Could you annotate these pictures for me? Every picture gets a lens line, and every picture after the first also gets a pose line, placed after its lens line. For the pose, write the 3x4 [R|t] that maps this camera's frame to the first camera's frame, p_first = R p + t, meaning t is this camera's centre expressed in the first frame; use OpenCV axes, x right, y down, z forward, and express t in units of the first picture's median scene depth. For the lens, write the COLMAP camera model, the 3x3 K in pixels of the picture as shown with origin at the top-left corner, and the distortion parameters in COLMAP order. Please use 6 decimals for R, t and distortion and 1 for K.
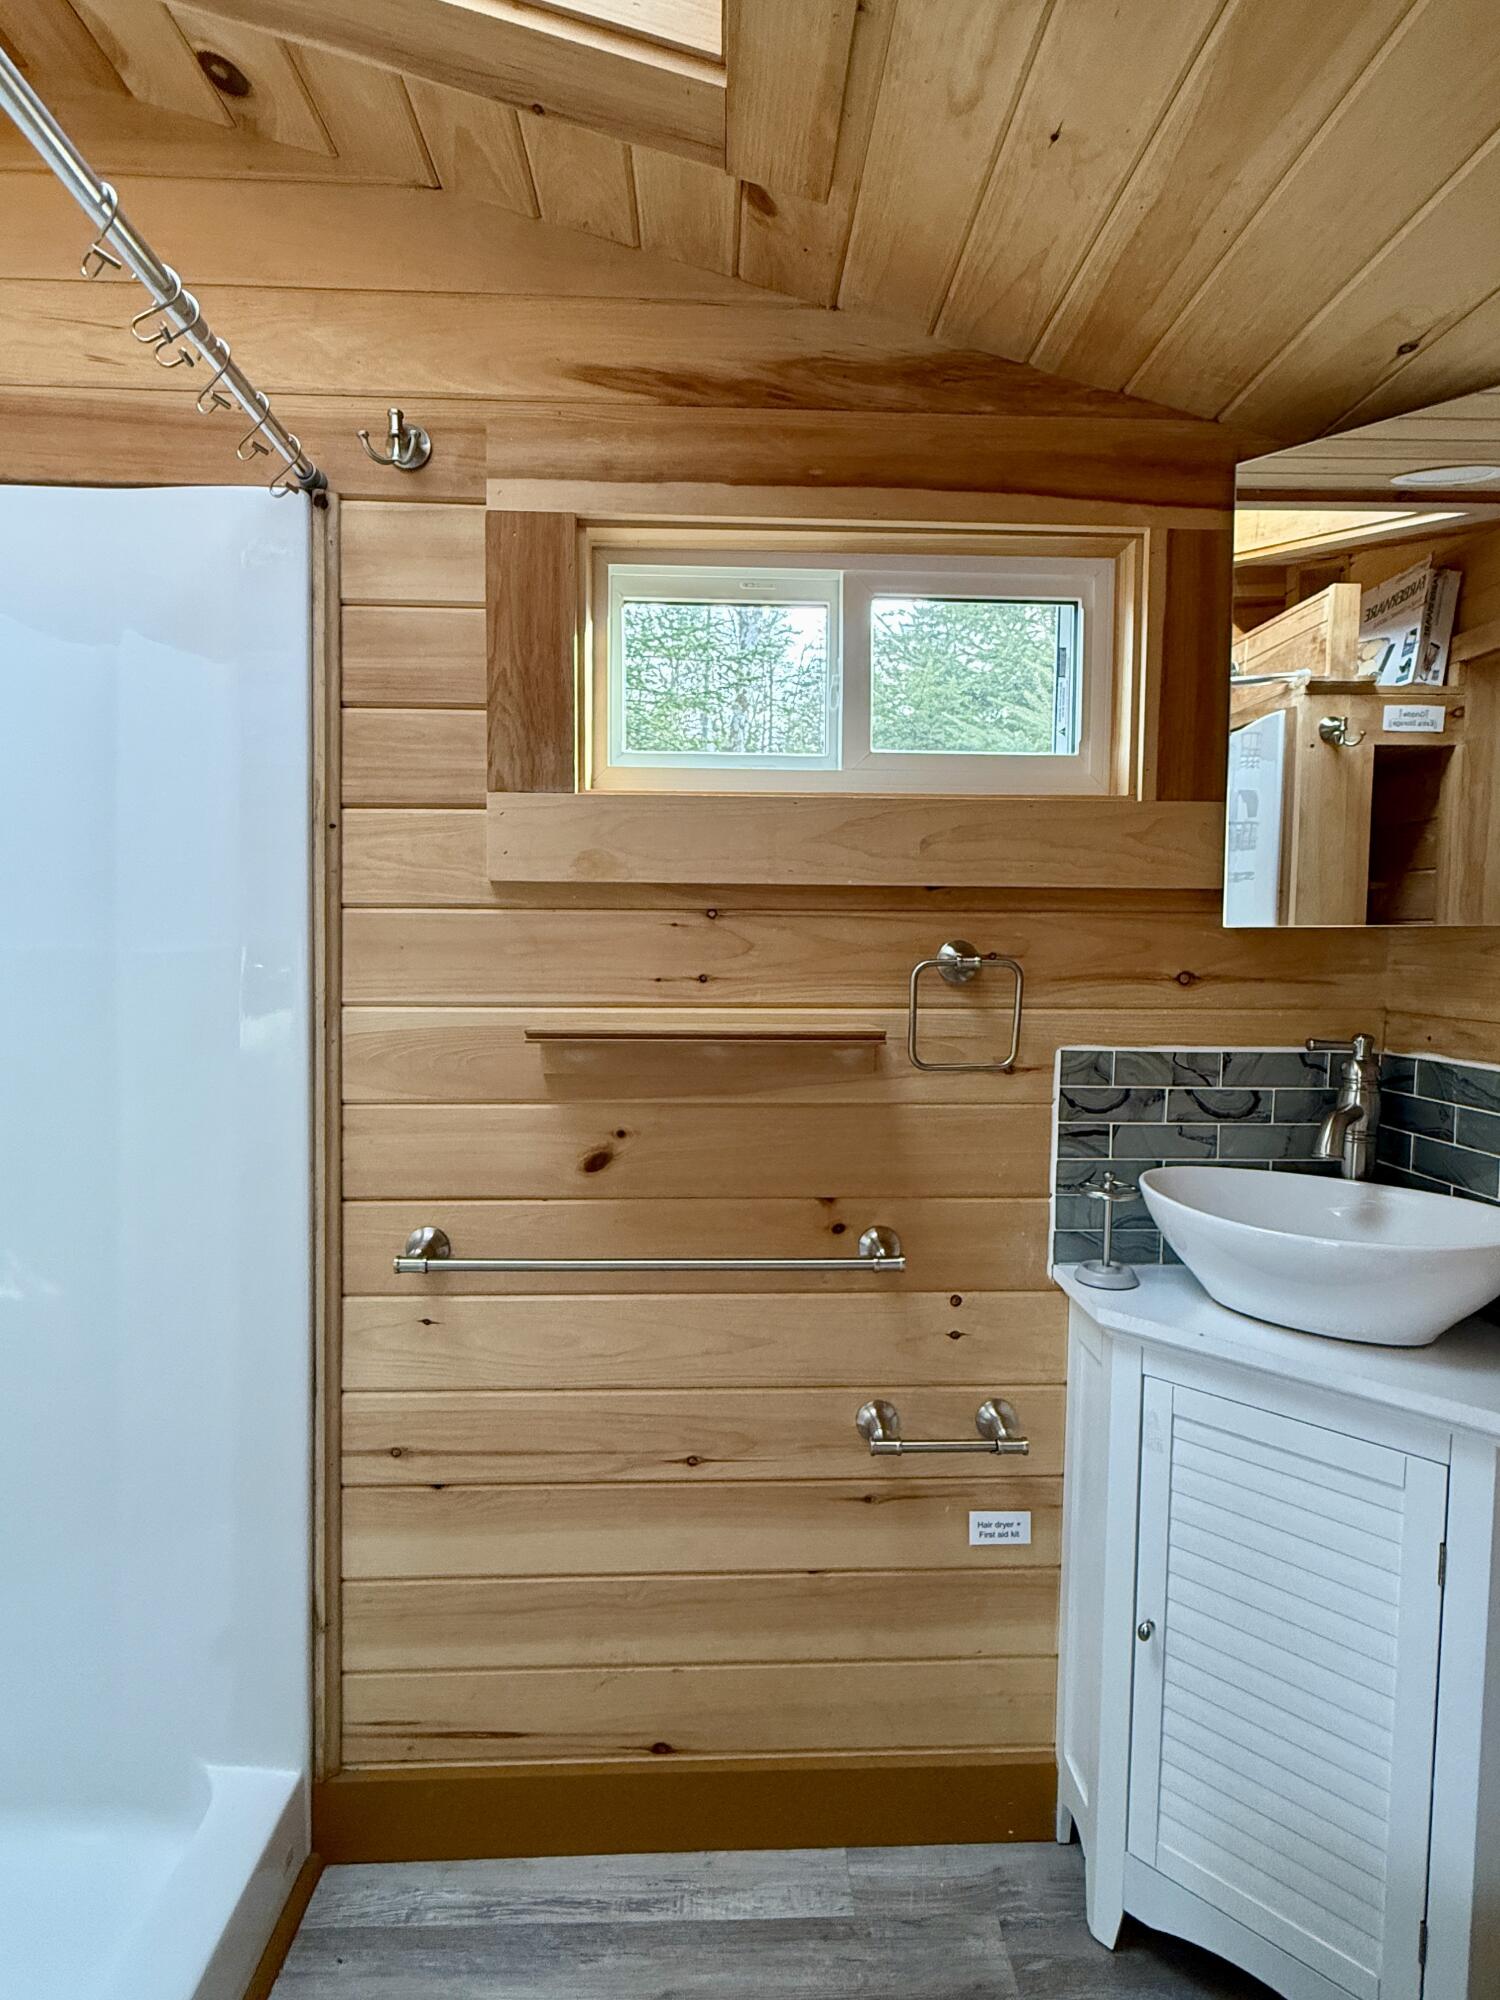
lens RADIAL K [[1001.1, 0, 750.0], [0, 1001.1, 1000.0], [0, 0, 1]] dist [-0.002661, -0.000809]
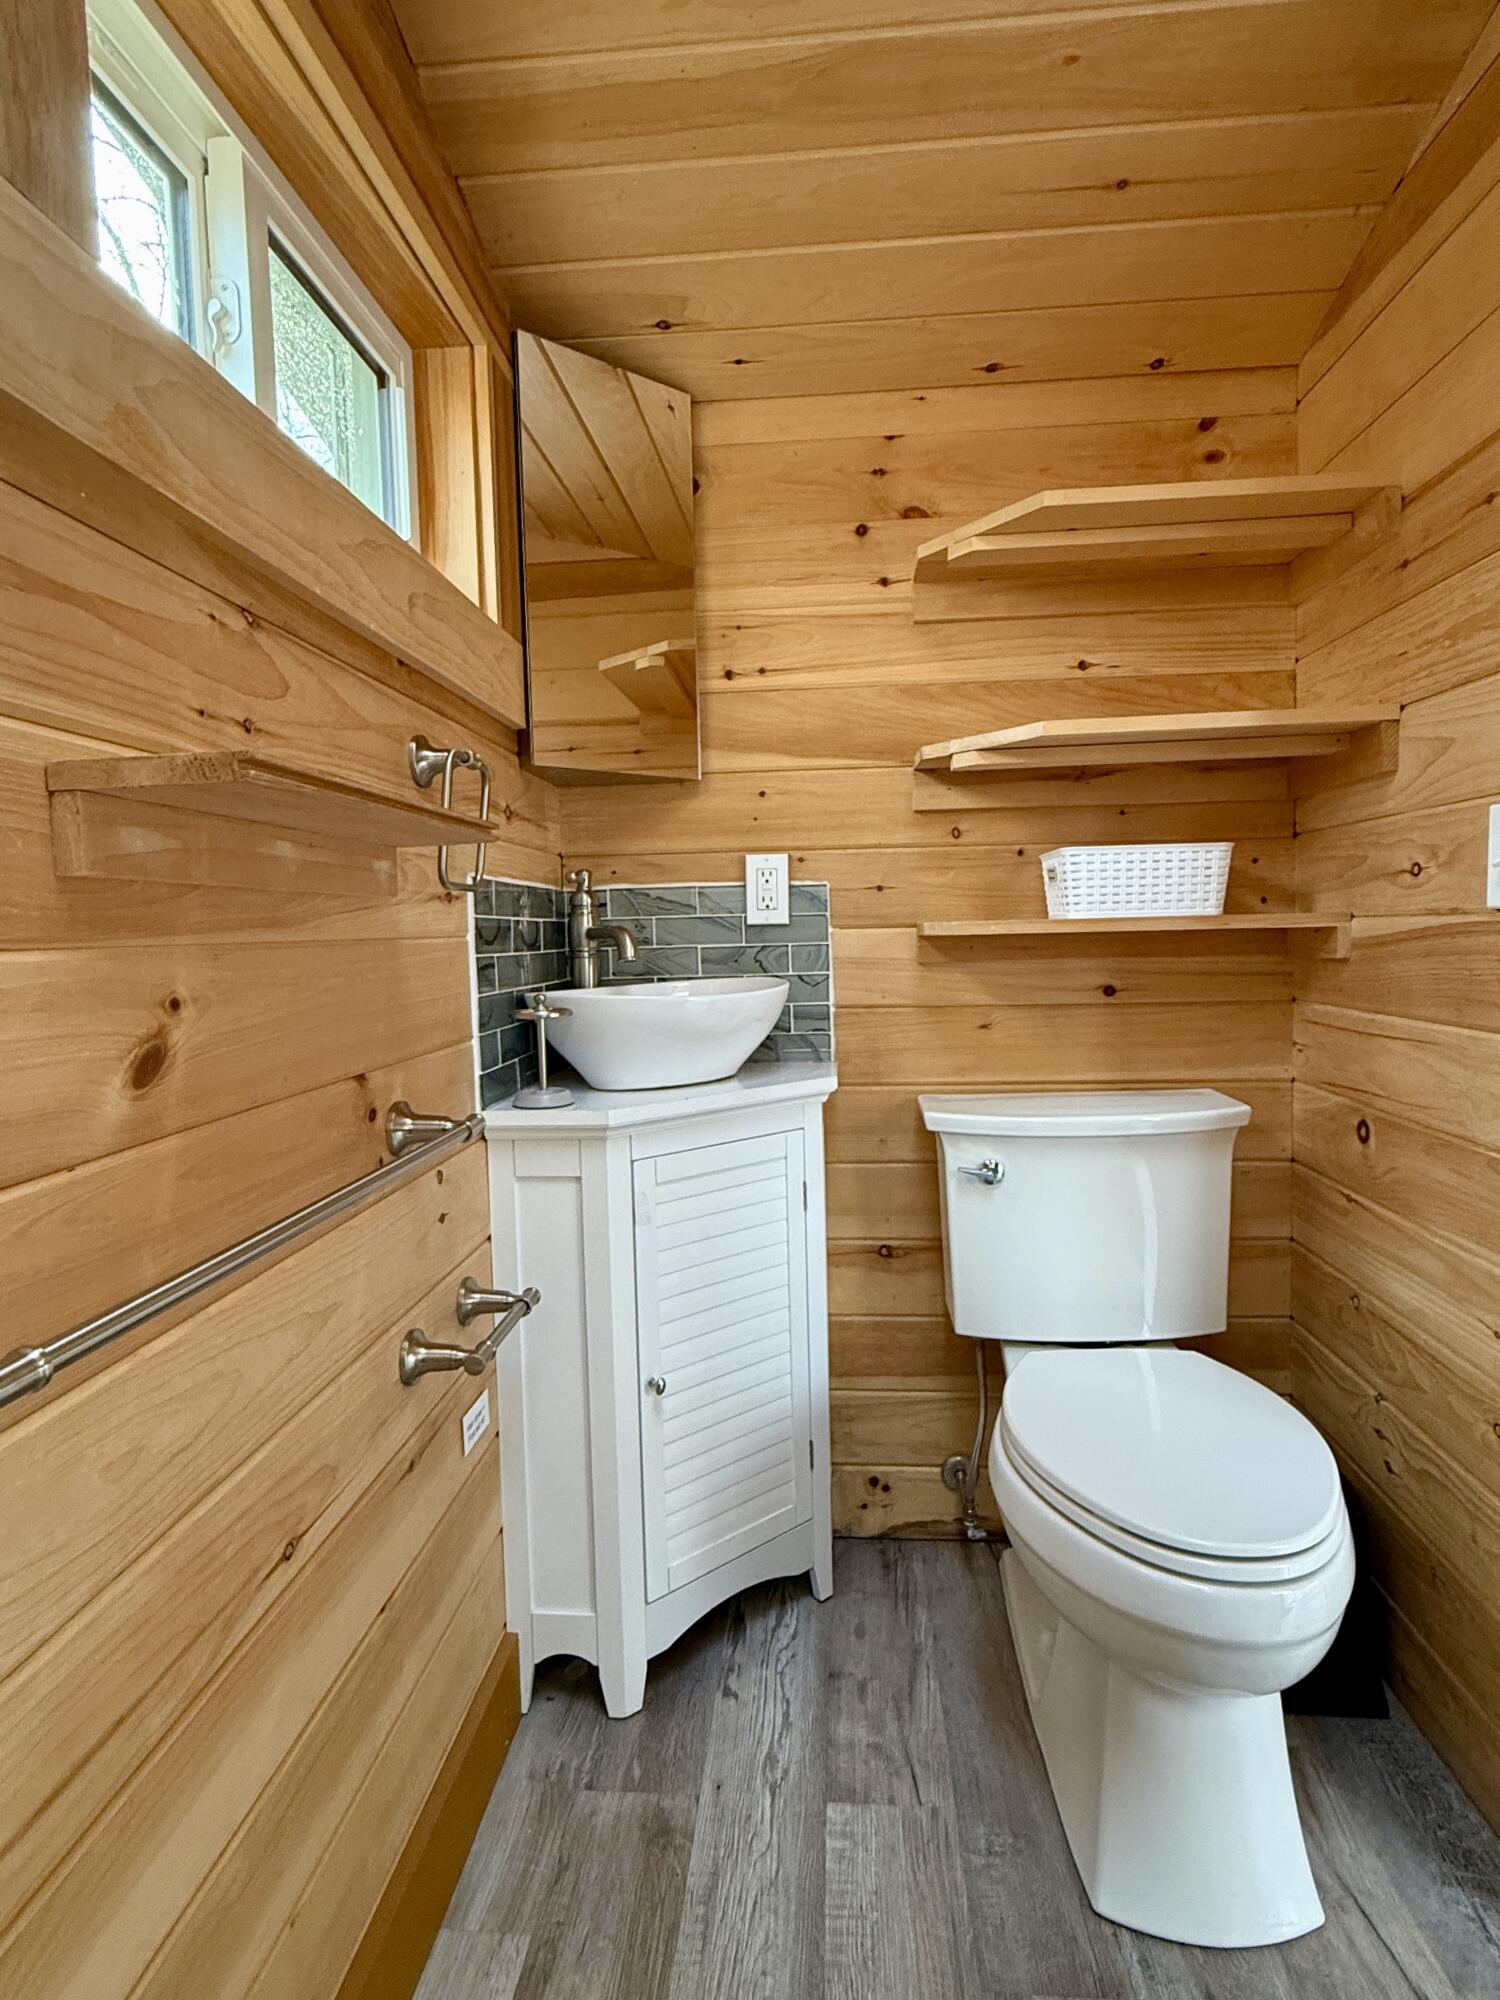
lens RADIAL K [[1040.3, 0, 750.0], [0, 1040.3, 1000.0], [0, 0, 1]] dist [0.000466, 0.000222]
pose [[0.115813, -0.078726, 0.990146, -0.633830], [0.079883, 0.994363, 0.069718, 0.120083], [-0.990054, 0.071021, 0.121449, 0.656567]]
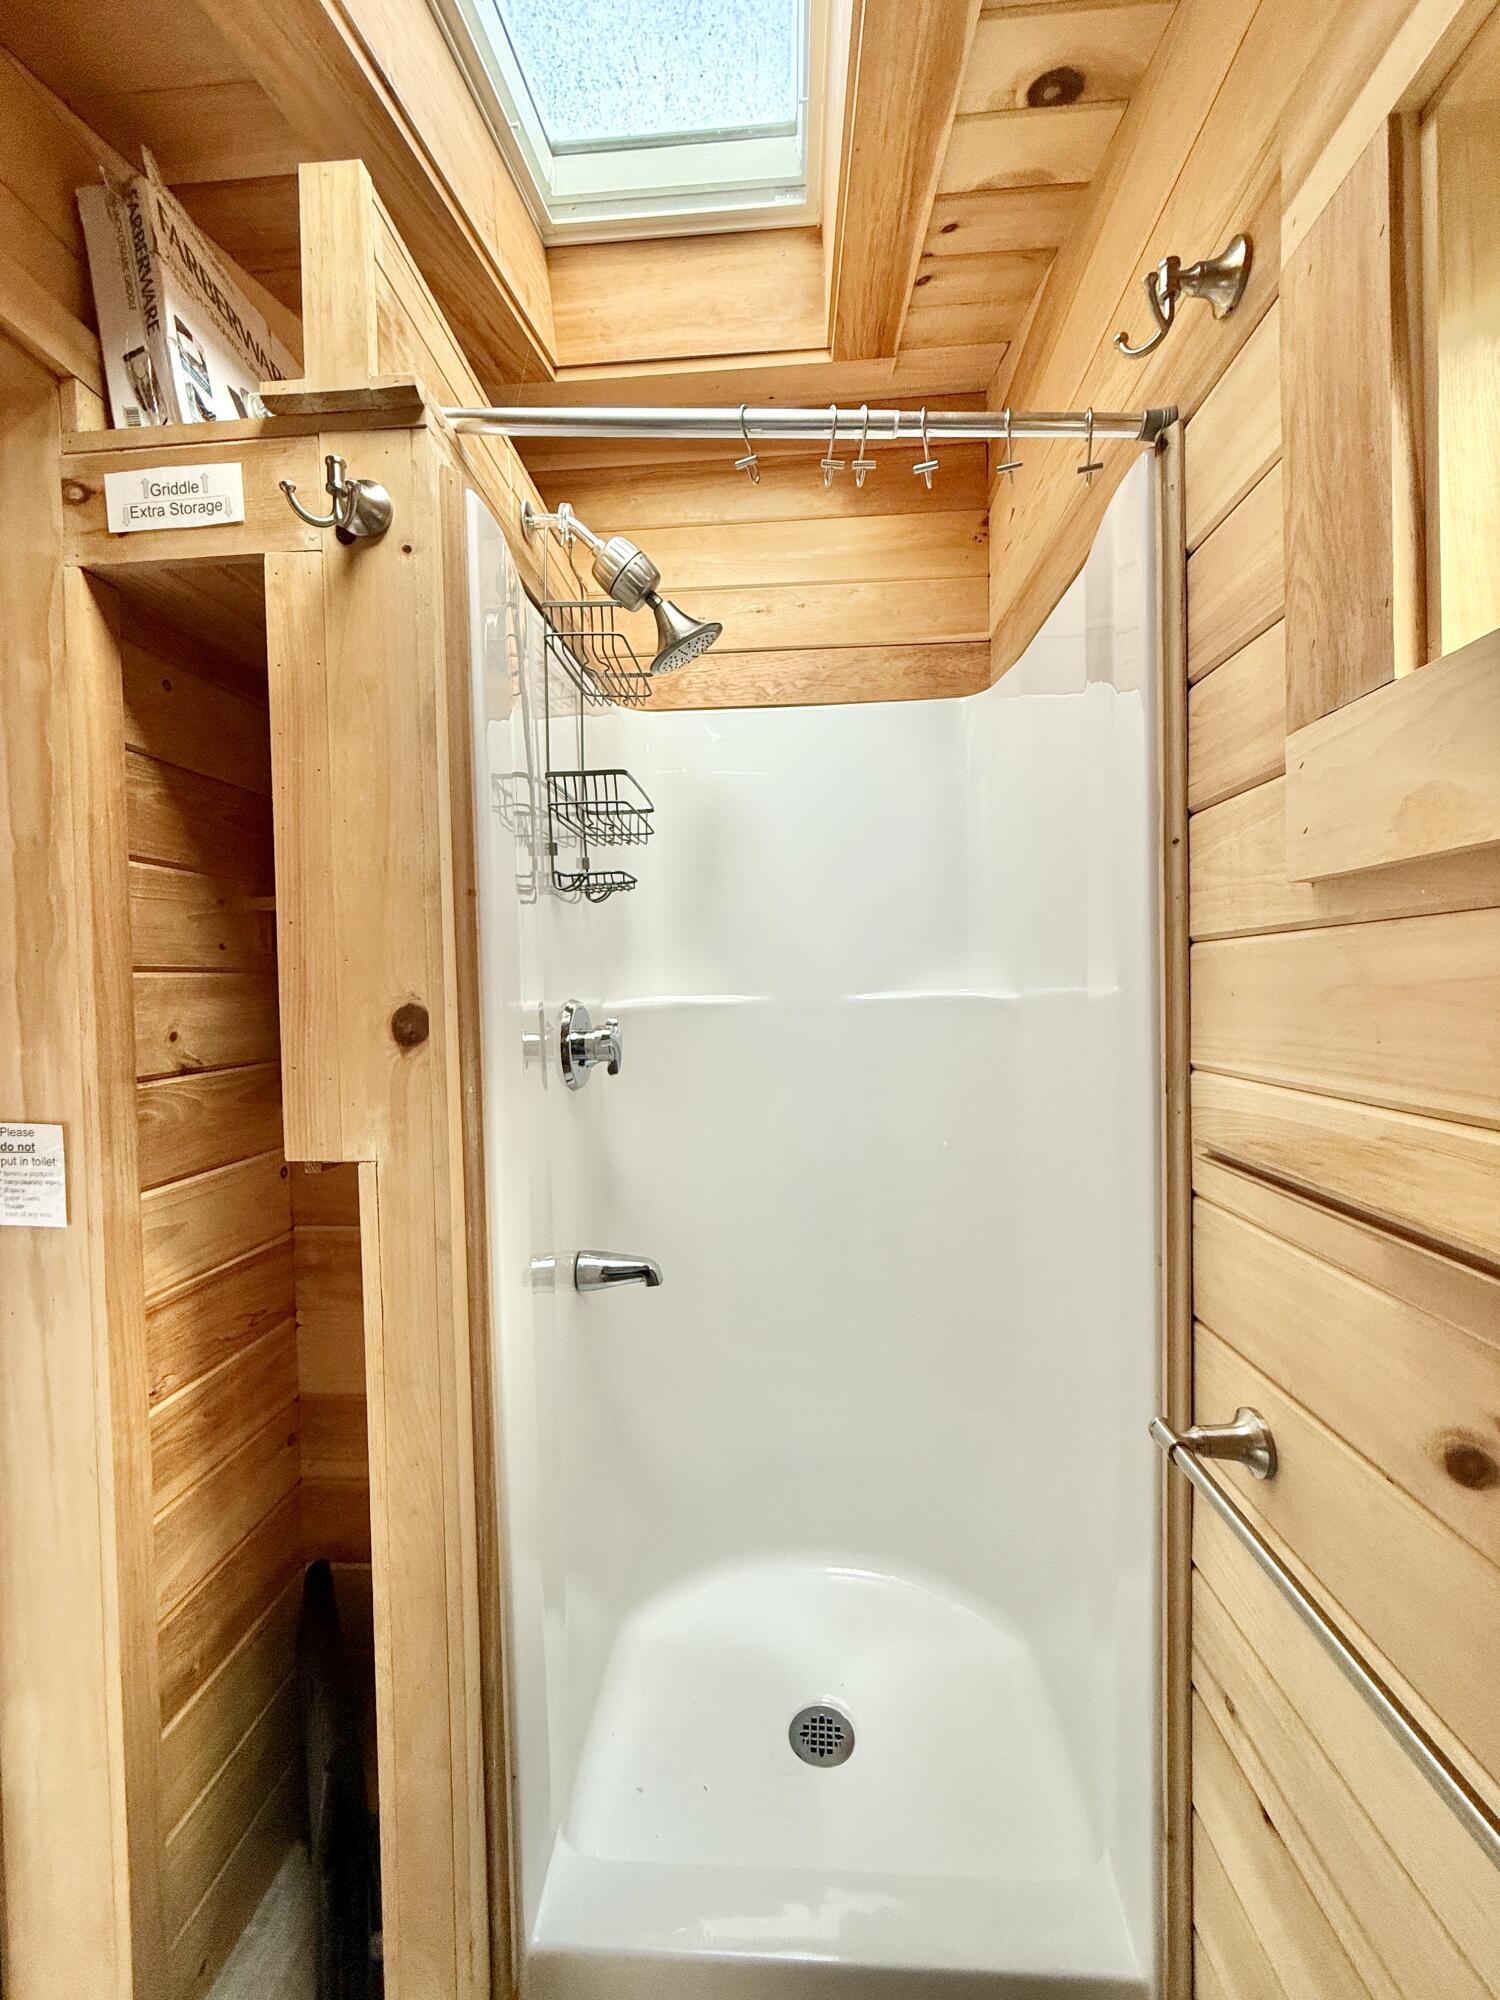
lens RADIAL K [[804.0, 0, 750.0], [0, 804.0, 1000.0], [0, 0, 1]] dist [-0.000396, -0.000043]
pose [[-0.099506, 0.009480, -0.994992, 0.242808], [-0.037650, 0.999203, 0.013286, -0.042481], [0.994324, 0.038784, -0.099070, 0.709056]]
